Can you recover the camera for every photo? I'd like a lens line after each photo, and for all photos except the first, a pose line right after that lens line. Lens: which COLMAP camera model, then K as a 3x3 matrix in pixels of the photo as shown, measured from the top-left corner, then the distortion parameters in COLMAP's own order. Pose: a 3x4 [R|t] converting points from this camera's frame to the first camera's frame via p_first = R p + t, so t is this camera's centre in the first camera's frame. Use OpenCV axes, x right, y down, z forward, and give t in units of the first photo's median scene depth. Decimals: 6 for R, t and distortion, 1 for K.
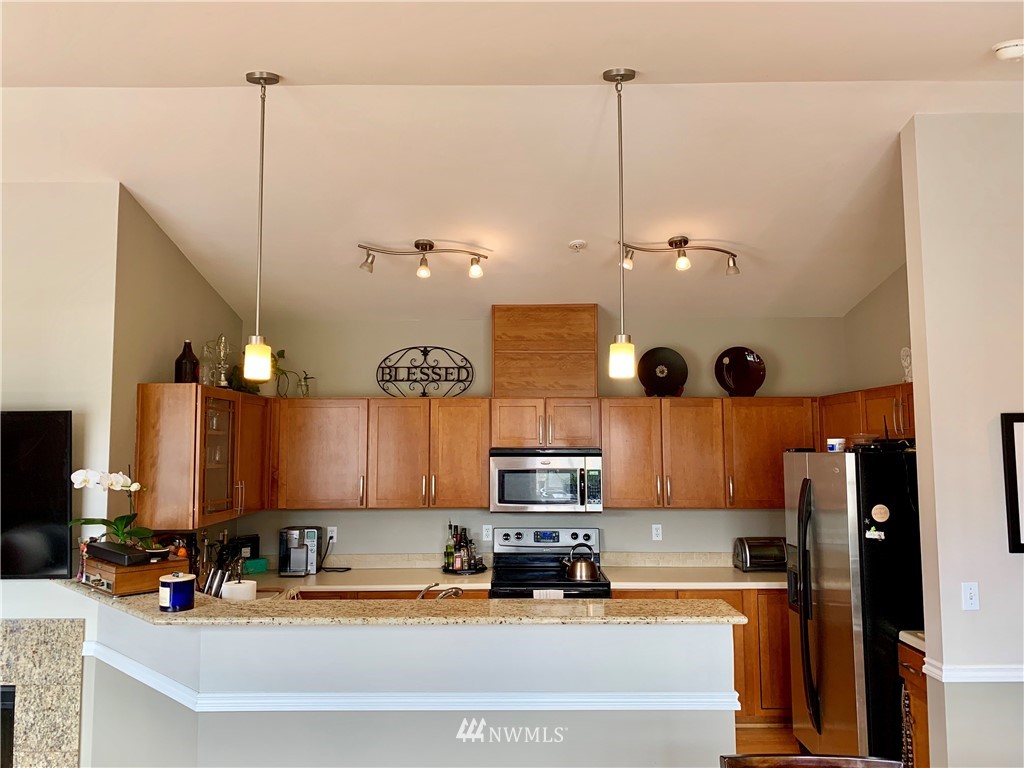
lens RADIAL K [[764.8, 0, 515.9], [0, 764.8, 381.0], [0, 0, 1]] dist [0.039689, -0.046442]
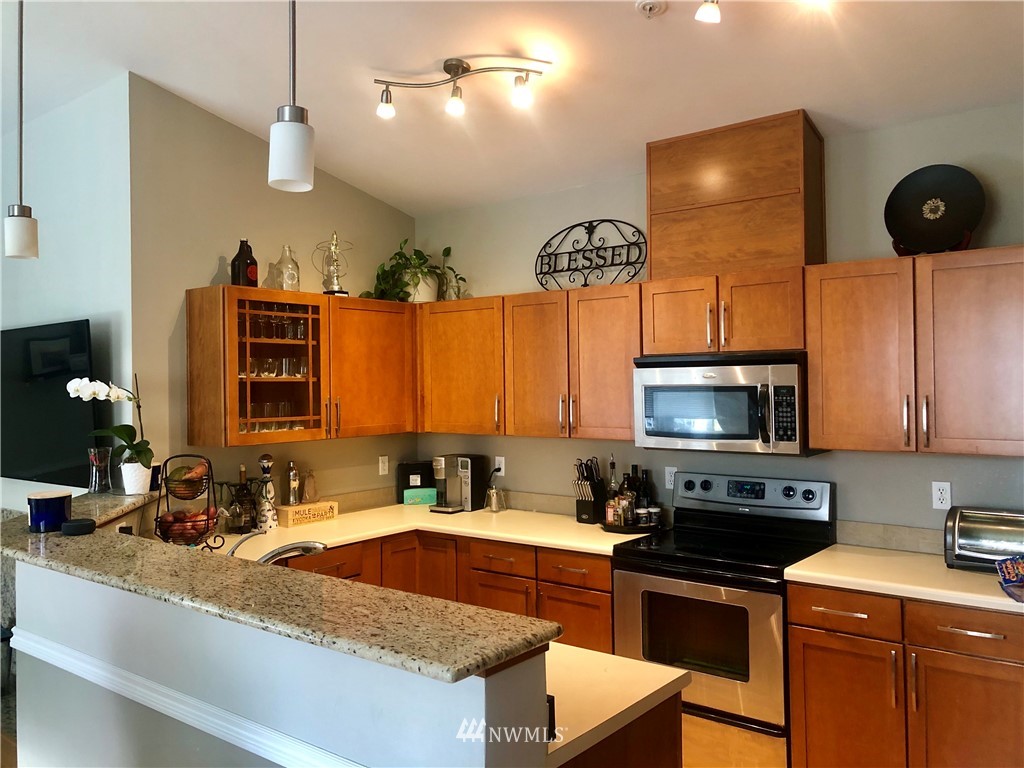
lens RADIAL K [[822.6, 0, 496.1], [0, 822.6, 385.5], [0, 0, 1]] dist [0.042332, -0.043524]
pose [[0.779309, -0.003261, -0.626632, 0.309362], [0.060374, 0.995725, 0.069903, 0.051540], [0.623725, -0.092308, 0.776174, 0.320348]]
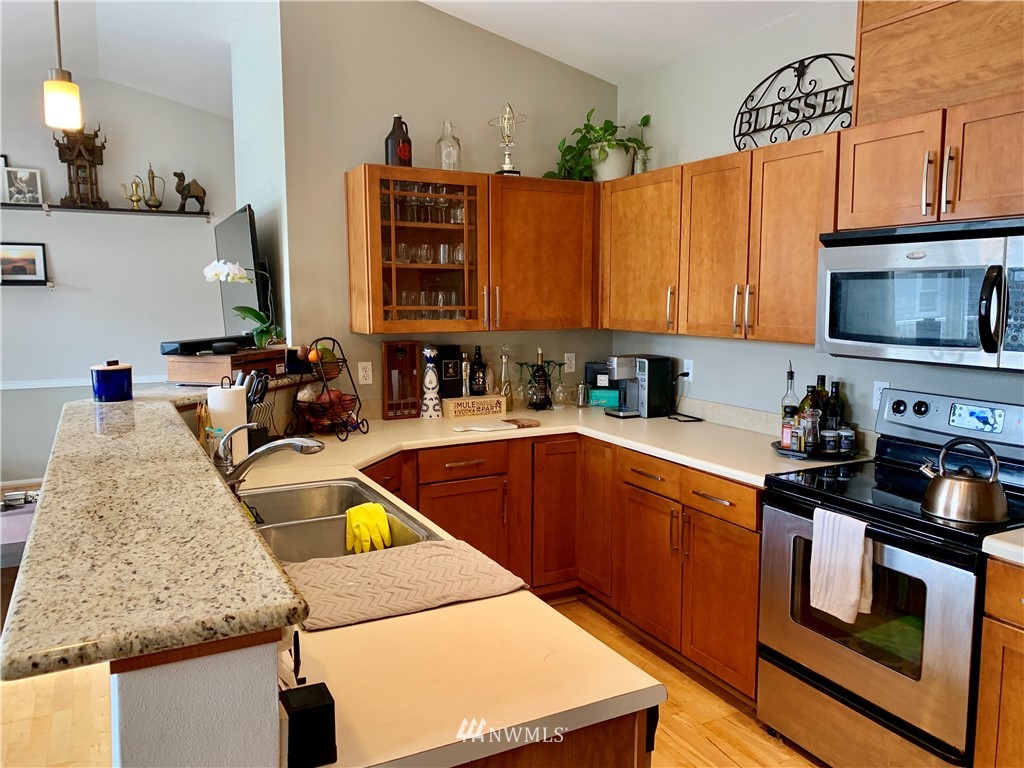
lens RADIAL K [[764.8, 0, 508.8], [0, 764.8, 387.2], [0, 0, 1]] dist [0.039689, -0.046442]
pose [[0.466736, 0.115633, -0.876805, 0.312118], [0.069672, 0.983527, 0.166795, 0.083922], [0.881648, -0.138938, 0.450991, 0.525016]]
